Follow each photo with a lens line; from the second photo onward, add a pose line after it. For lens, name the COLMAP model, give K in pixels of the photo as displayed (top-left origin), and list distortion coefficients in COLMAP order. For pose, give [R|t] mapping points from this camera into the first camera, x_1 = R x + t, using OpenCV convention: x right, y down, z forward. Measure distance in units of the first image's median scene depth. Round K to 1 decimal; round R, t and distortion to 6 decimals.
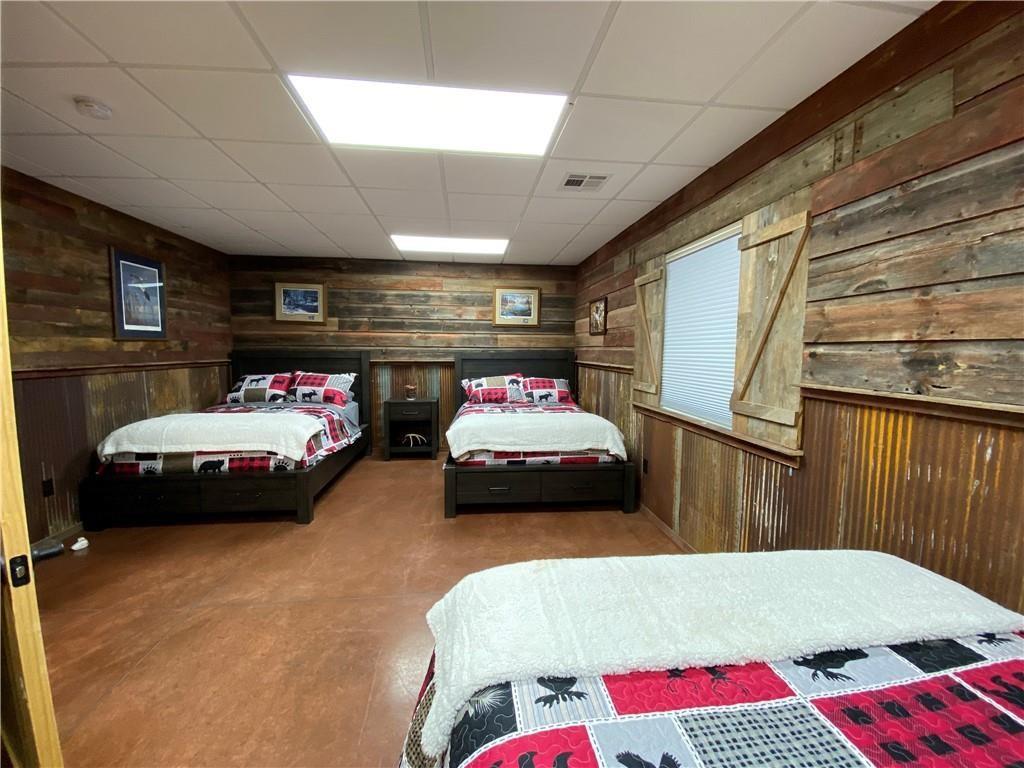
lens RADIAL K [[418.3, 0, 512.0], [0, 418.3, 384.0], [0, 0, 1]] dist [0.009956, -0.016893]
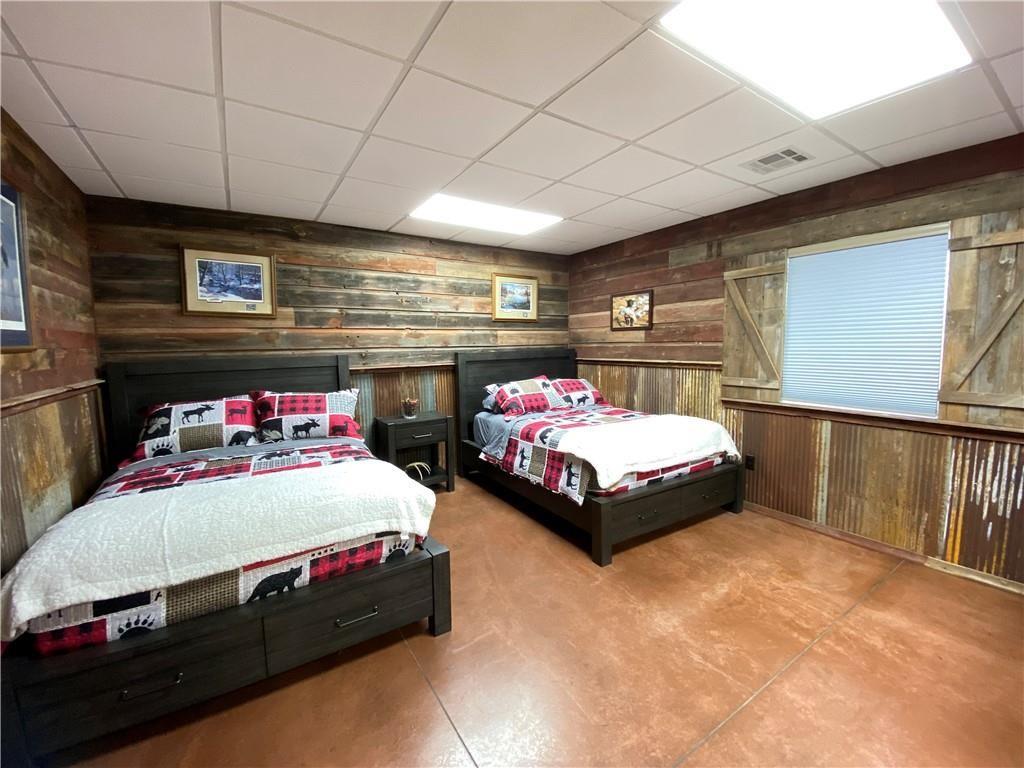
lens RADIAL K [[418.3, 0, 512.0], [0, 418.3, 384.0], [0, 0, 1]] dist [0.009956, -0.016893]
pose [[0.895249, -0.065042, 0.440793, -0.421754], [0.059850, 0.997877, 0.025689, -0.033166], [-0.441528, 0.003383, 0.897241, 0.247340]]
